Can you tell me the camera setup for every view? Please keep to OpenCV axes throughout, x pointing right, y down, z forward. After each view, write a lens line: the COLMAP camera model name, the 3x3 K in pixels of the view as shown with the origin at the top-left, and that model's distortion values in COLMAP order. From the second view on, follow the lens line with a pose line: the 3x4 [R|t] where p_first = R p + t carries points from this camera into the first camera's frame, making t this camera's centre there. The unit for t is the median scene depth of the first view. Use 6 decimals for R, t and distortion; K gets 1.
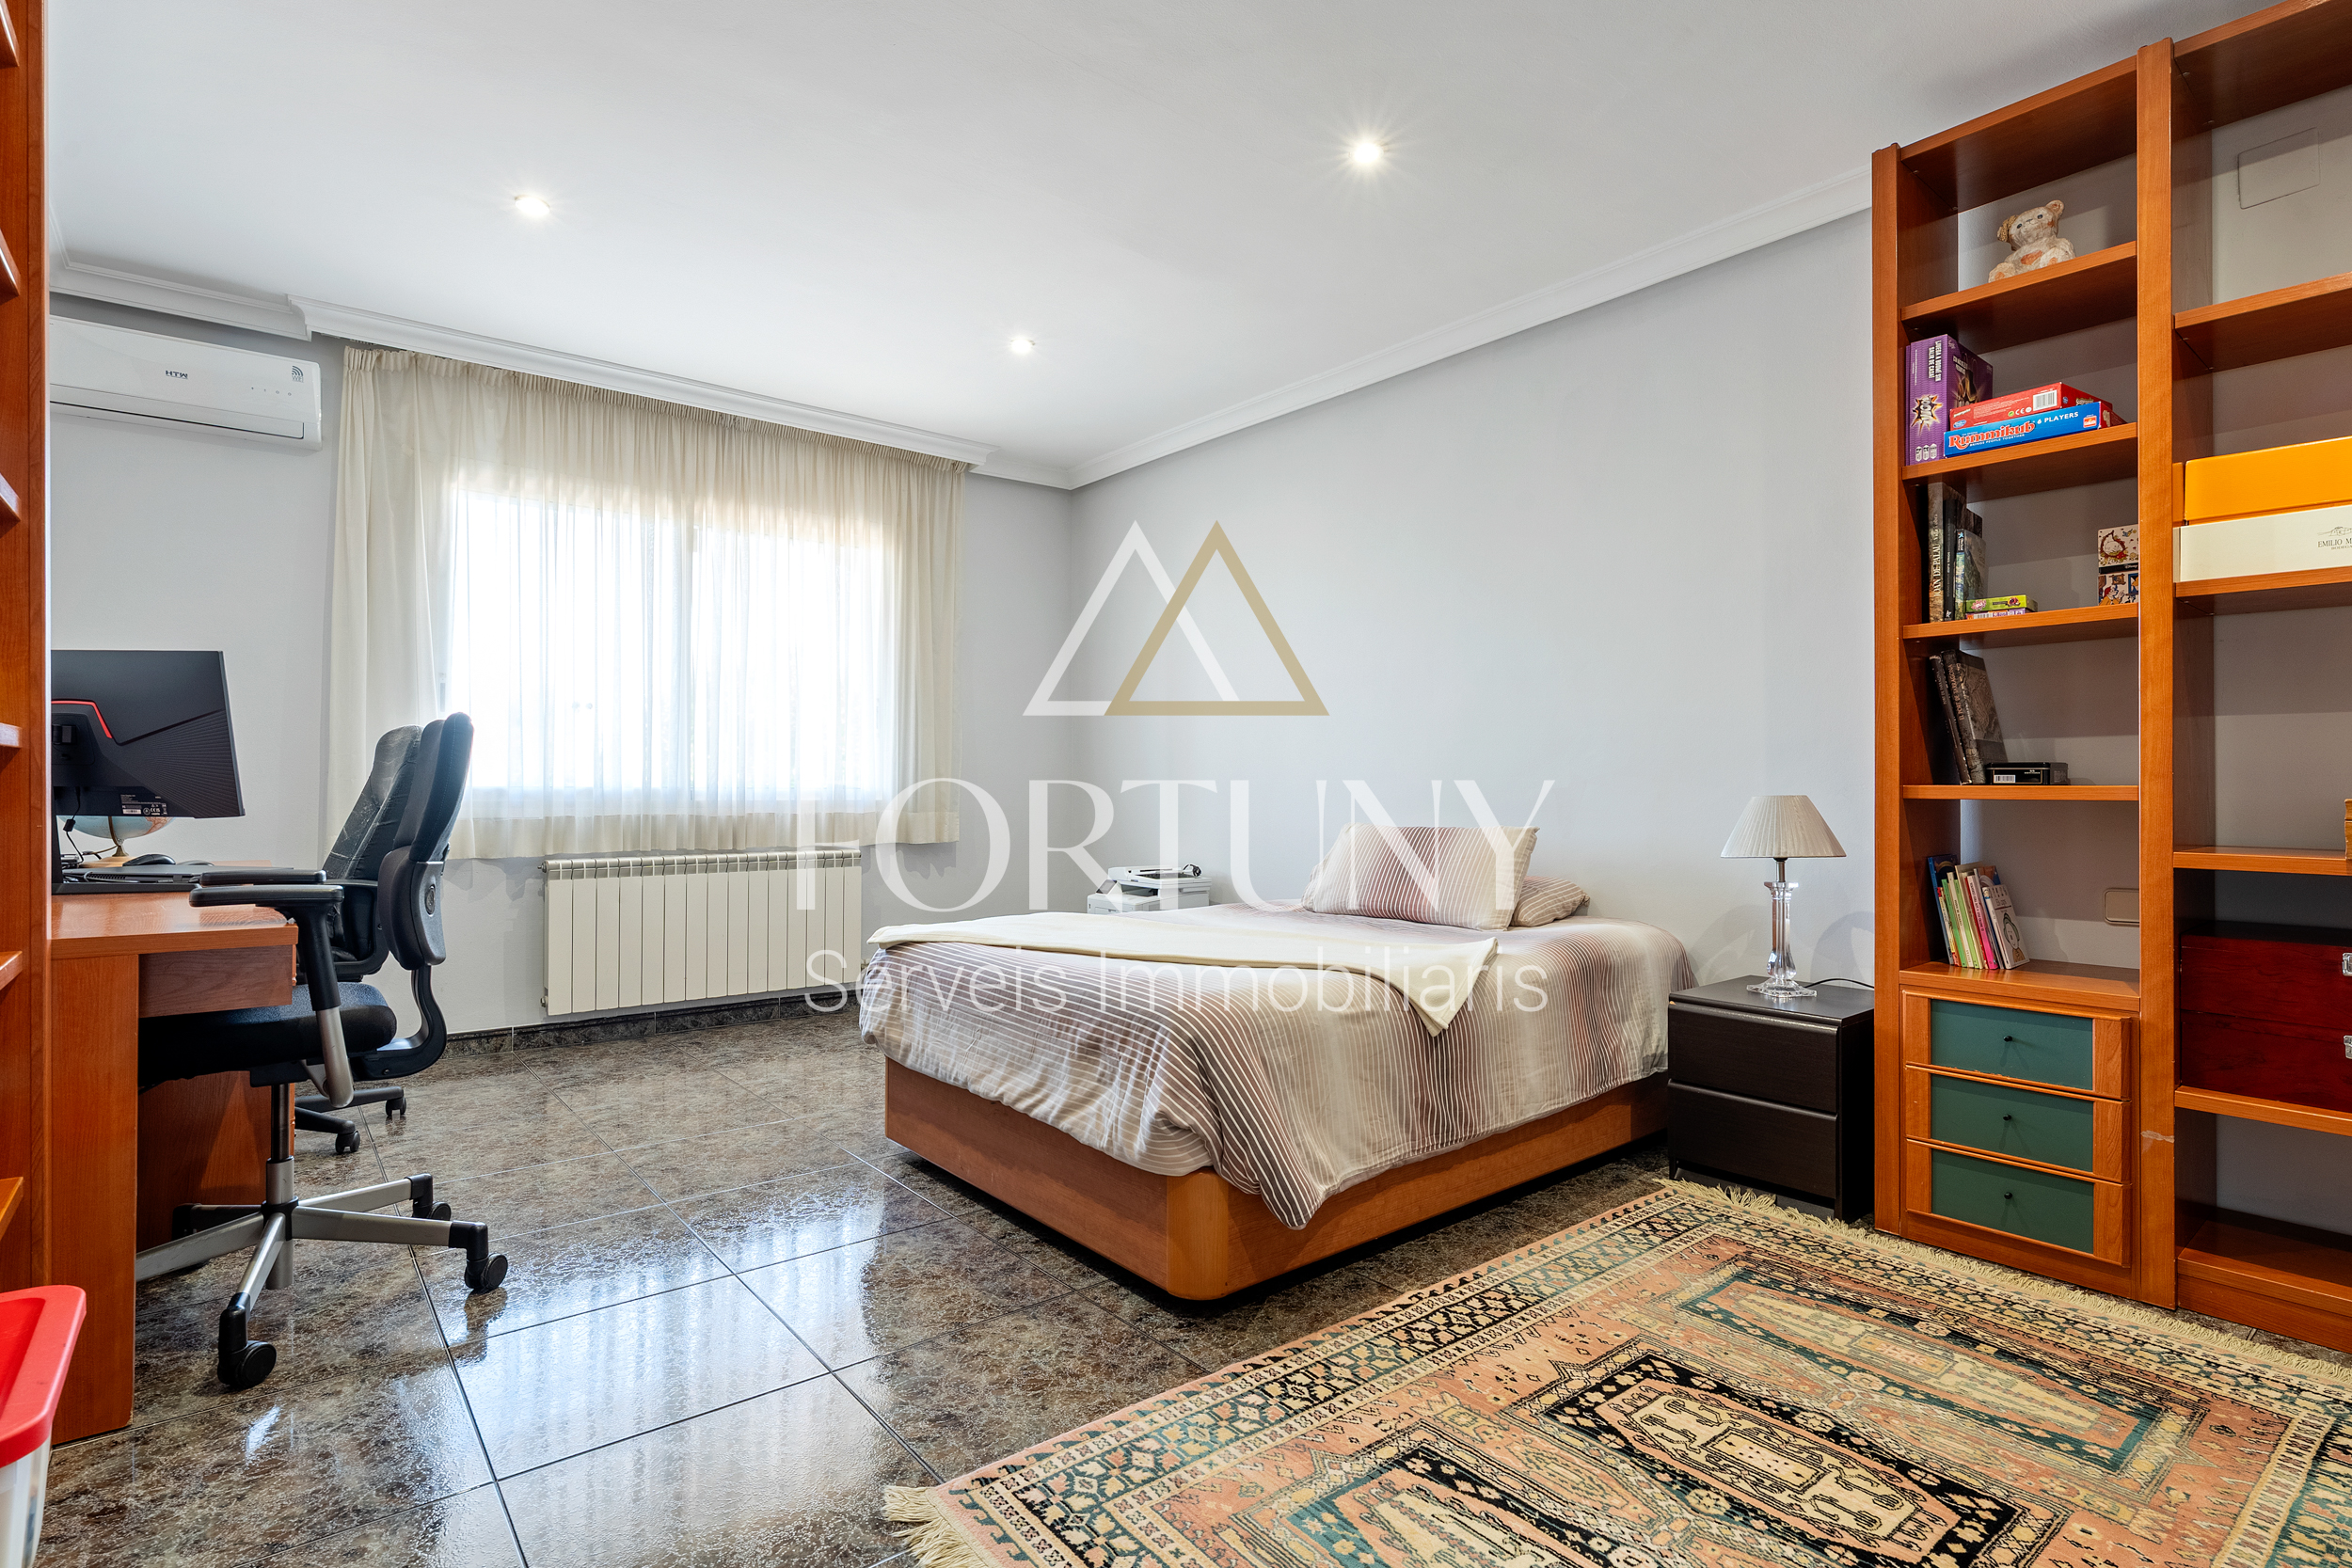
lens RADIAL K [[1146.0, 0, 1176.5], [0, 1146.0, 786.6], [0, 0, 1]] dist [-0.000039, 0.000288]
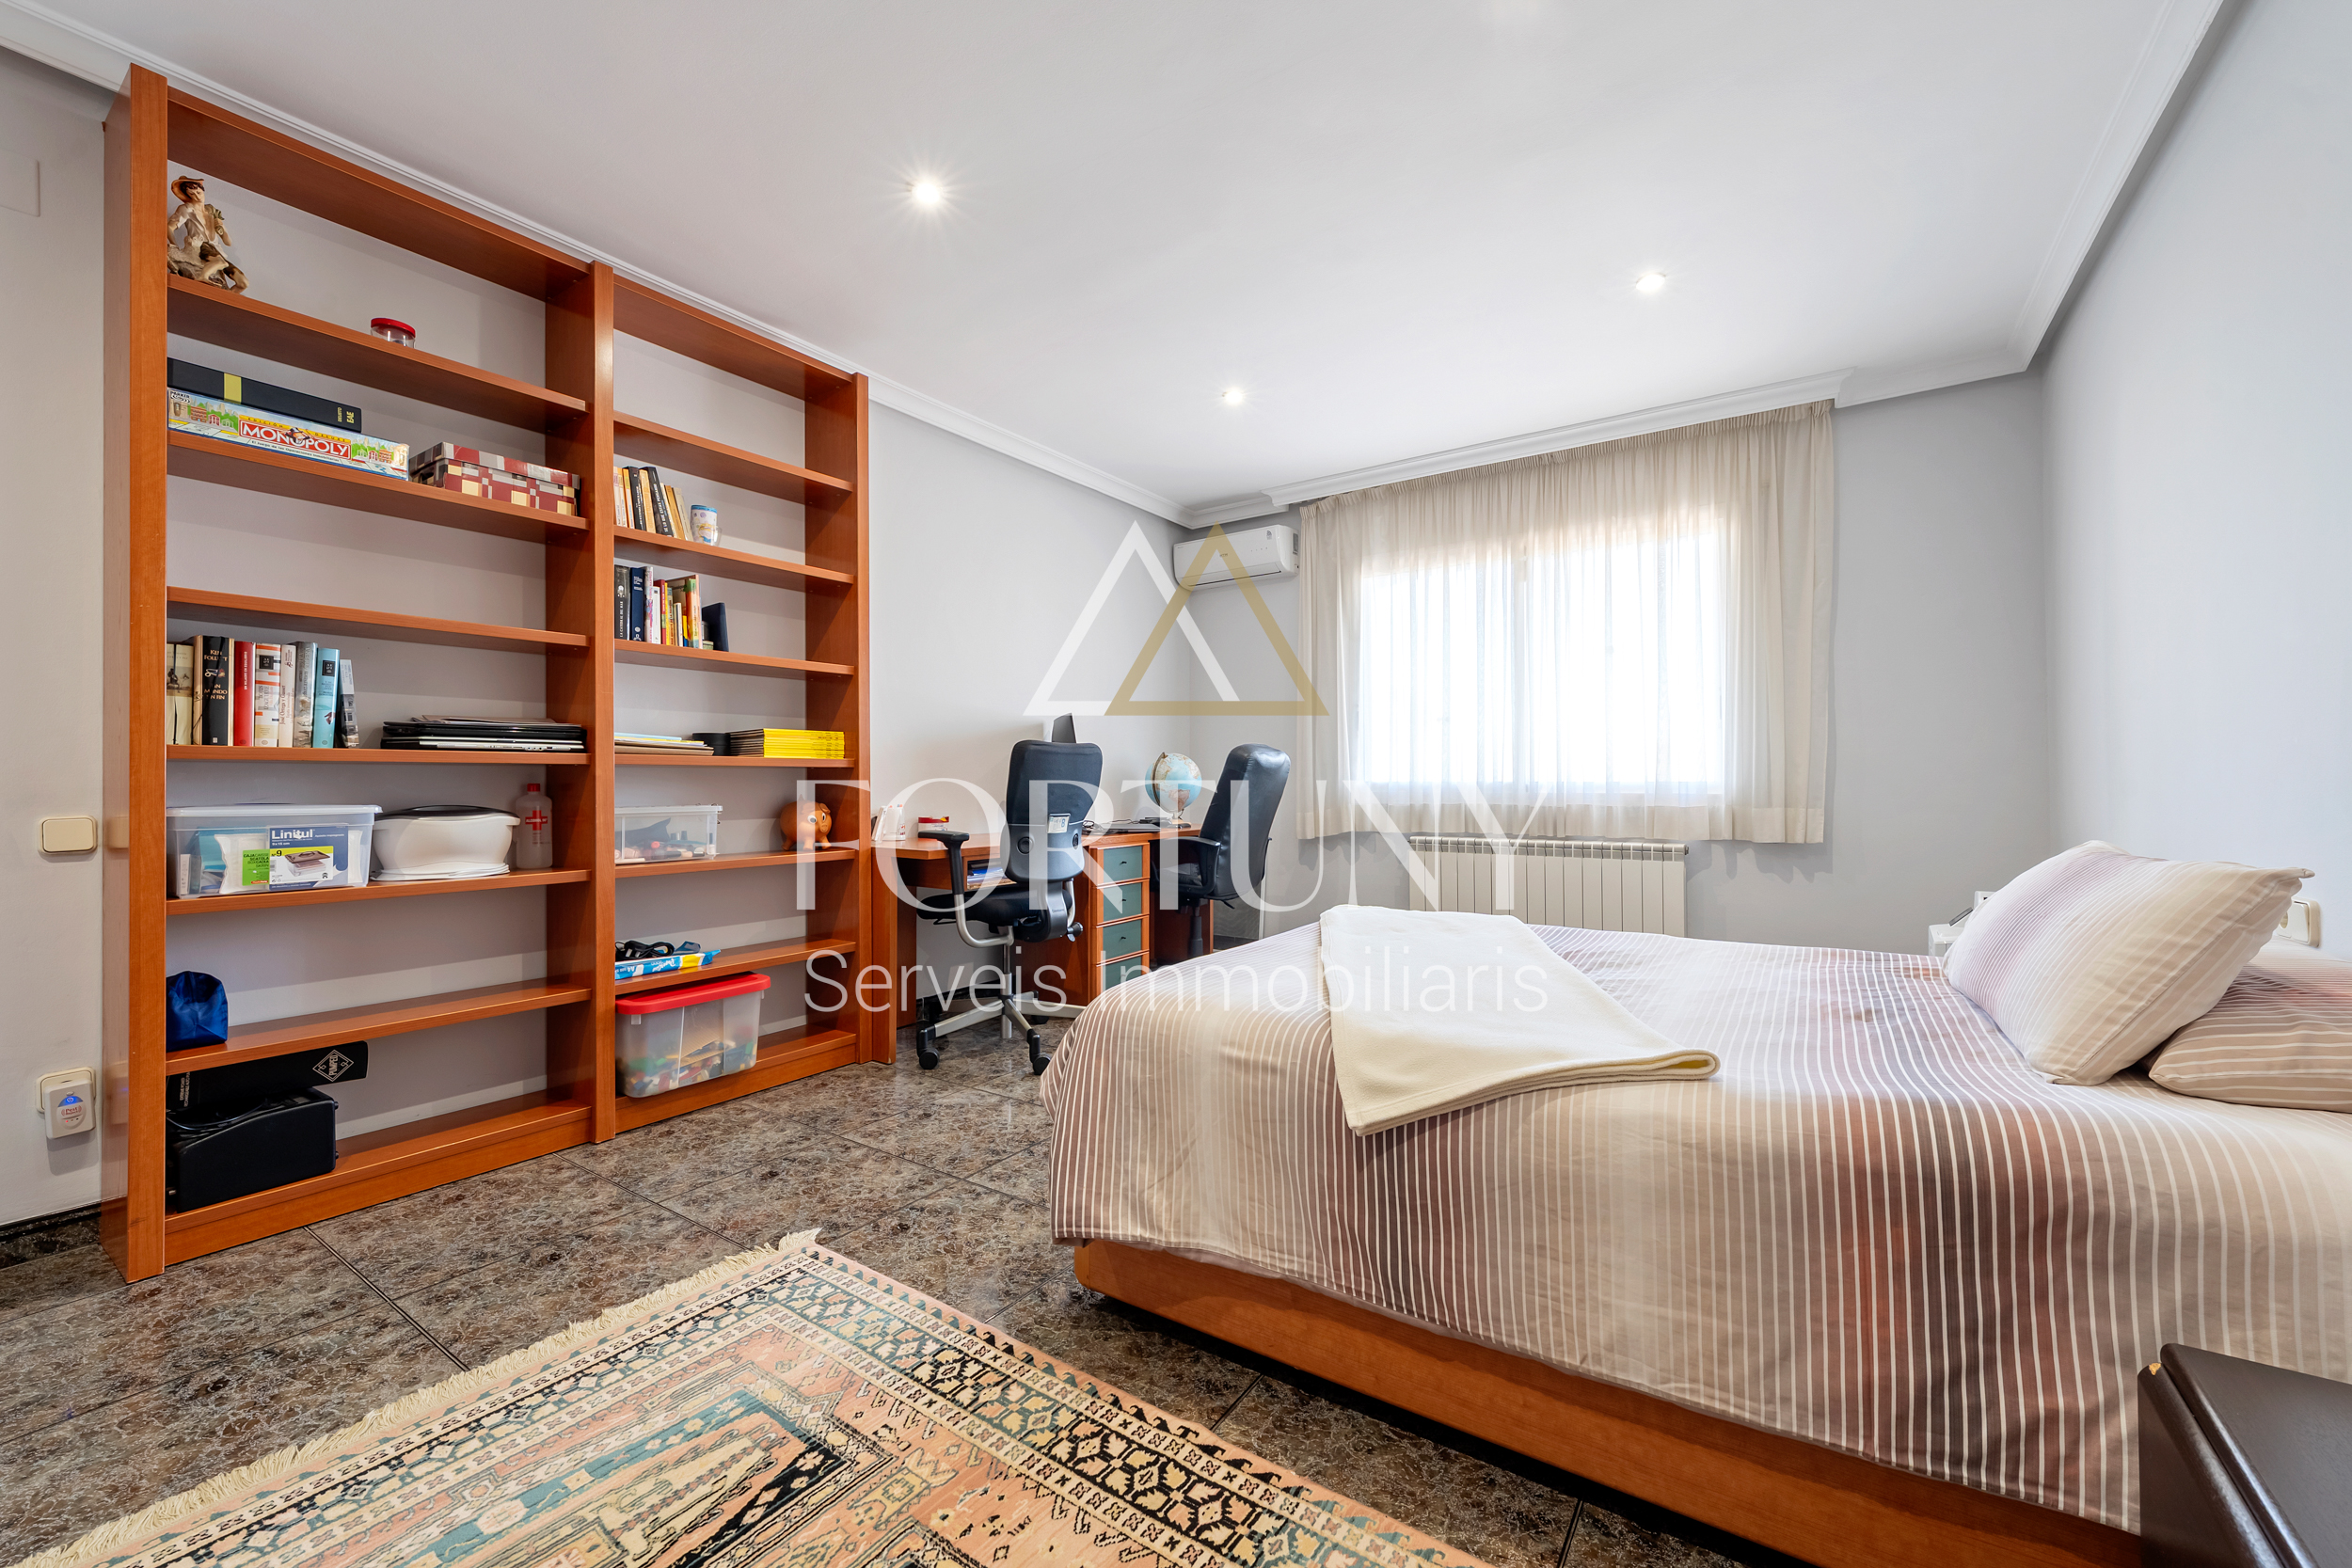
lens RADIAL K [[929.0, 0, 1164.2], [0, 929.0, 767.7], [0, 0, 1]] dist [-0.003332, -0.000216]
pose [[0.284343, -0.019285, -0.958529, 0.823326], [0.004646, 0.999814, -0.018738, 0.005482], [0.958711, 0.000874, 0.284380, 0.811274]]
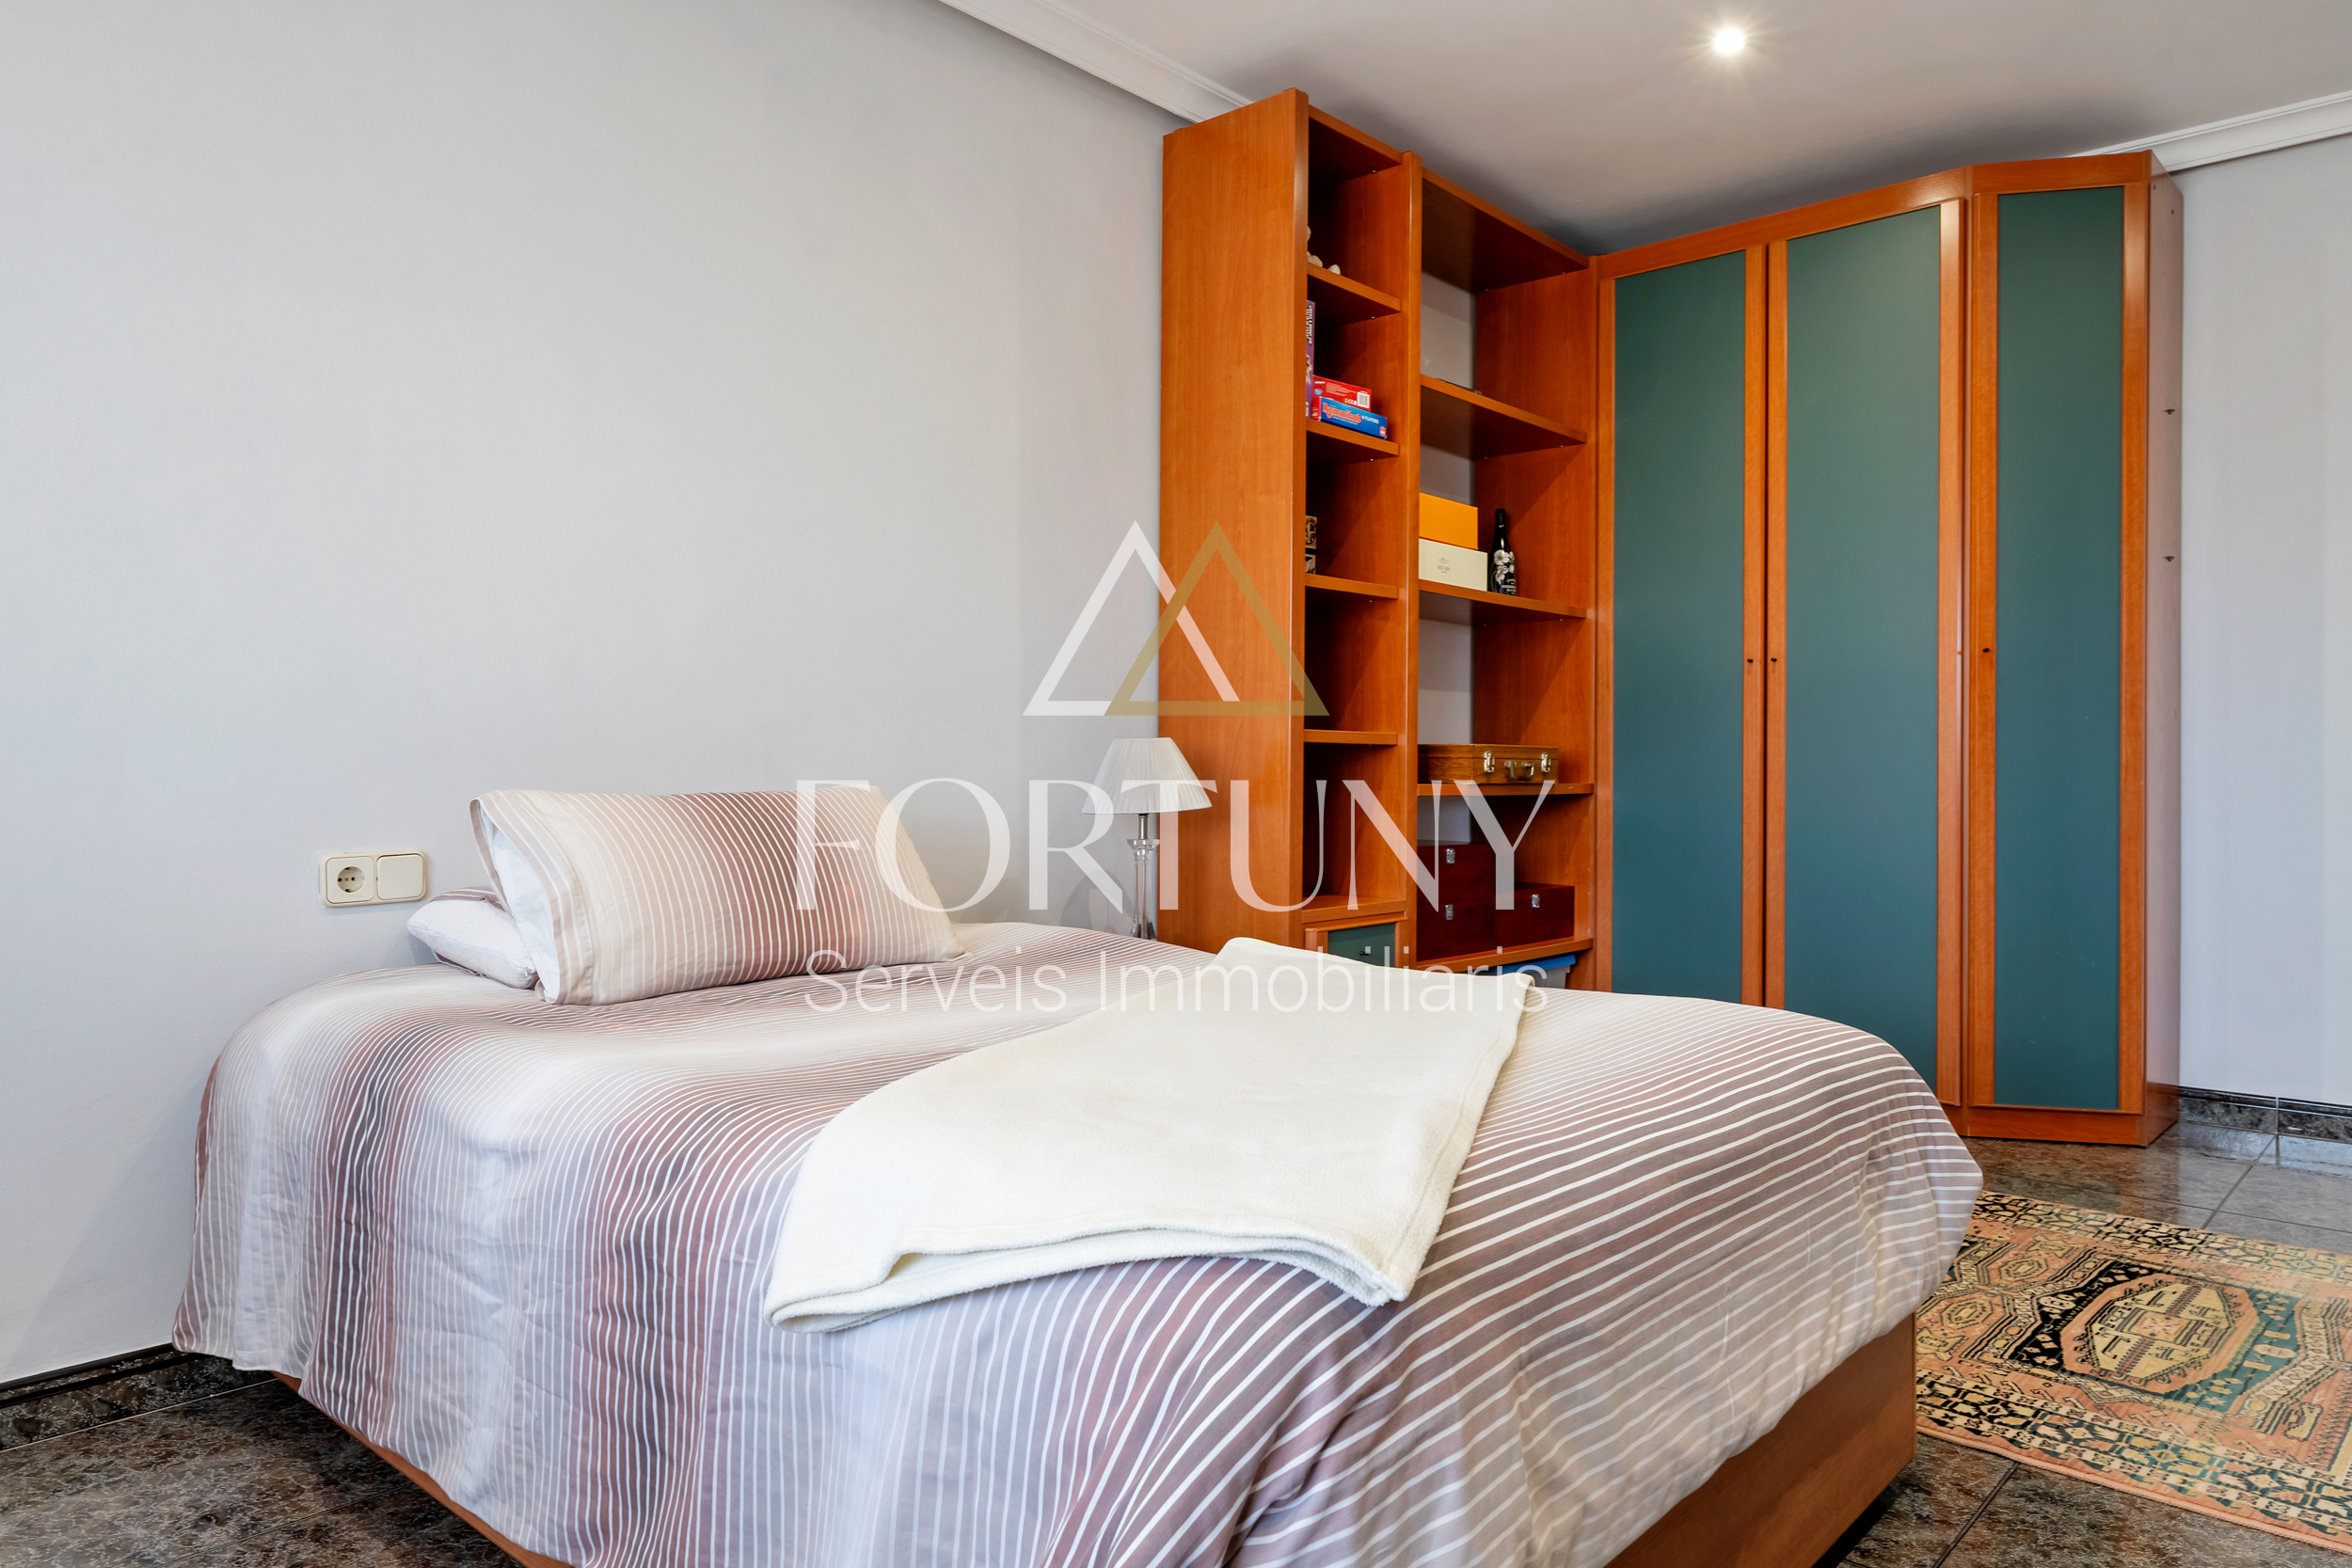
lens RADIAL K [[1508.7, 0, 1180.2], [0, 1508.7, 775.4], [0, 0, 1]] dist [-0.003326, -0.002126]
pose [[-0.153137, -0.001260, 0.988204, -0.784291], [-0.009505, 0.999955, -0.000198, 0.048698], [-0.988159, -0.009423, -0.153142, 1.522969]]
